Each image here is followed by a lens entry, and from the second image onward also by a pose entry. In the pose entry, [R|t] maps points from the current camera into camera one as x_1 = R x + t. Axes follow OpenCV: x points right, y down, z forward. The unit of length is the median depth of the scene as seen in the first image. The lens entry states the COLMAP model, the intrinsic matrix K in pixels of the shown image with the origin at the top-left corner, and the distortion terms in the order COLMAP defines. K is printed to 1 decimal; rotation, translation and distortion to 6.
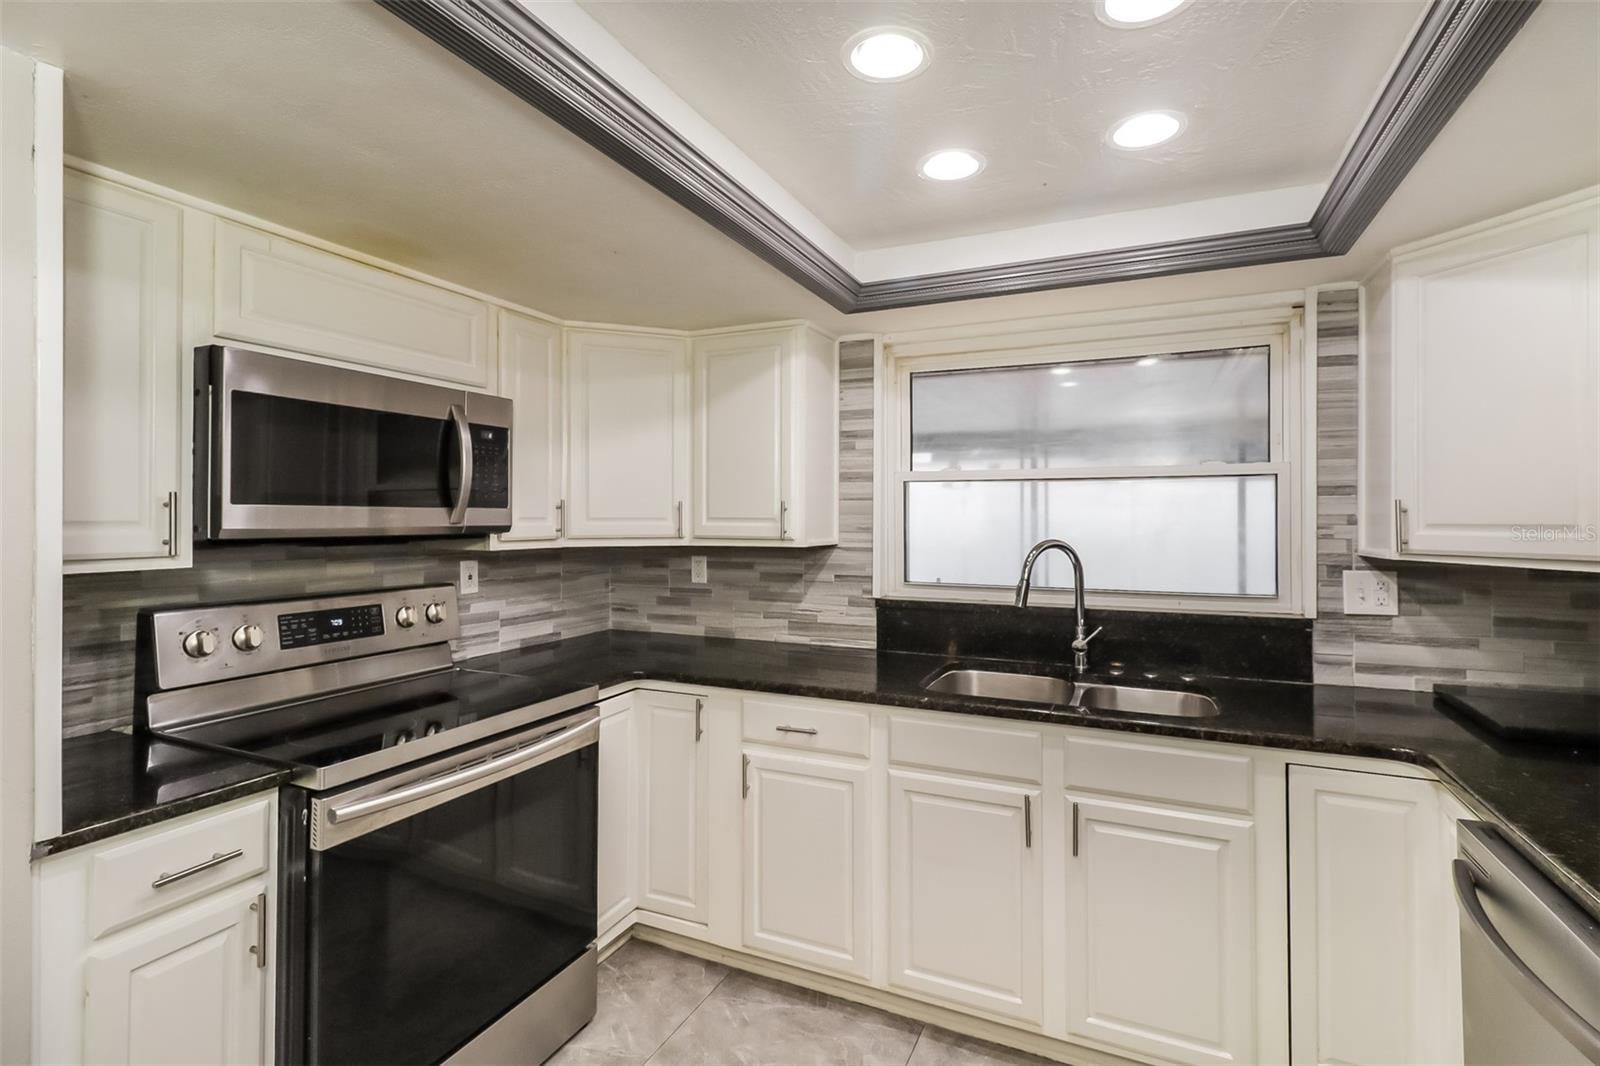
lens RADIAL K [[739.6, 0, 826.1], [0, 739.6, 509.7], [0, 0, 1]] dist [0.014034, -0.001324]
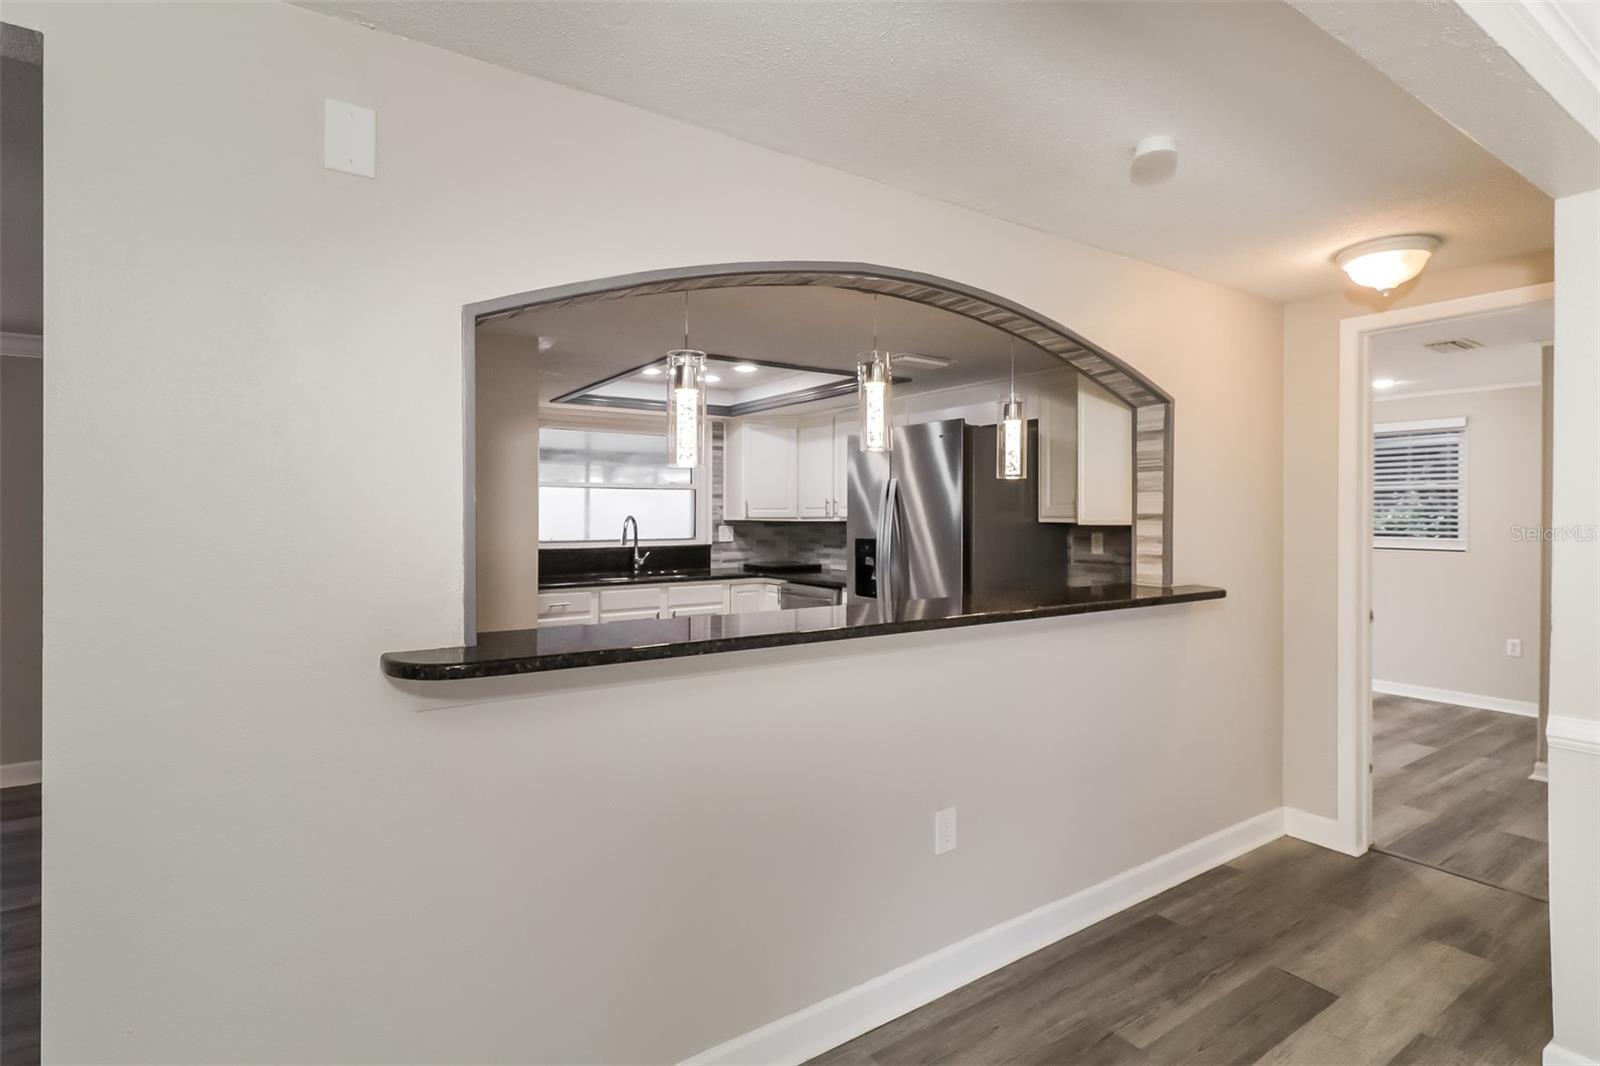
lens RADIAL K [[798.3, 0, 800.7], [0, 798.3, 525.3], [0, 0, 1]] dist [-0.000799, -0.000032]
pose [[0.532126, -0.013986, 0.846550, -1.602102], [-0.005982, 0.999776, 0.020278, 0.018490], [-0.846644, -0.015854, 0.531923, -0.792639]]
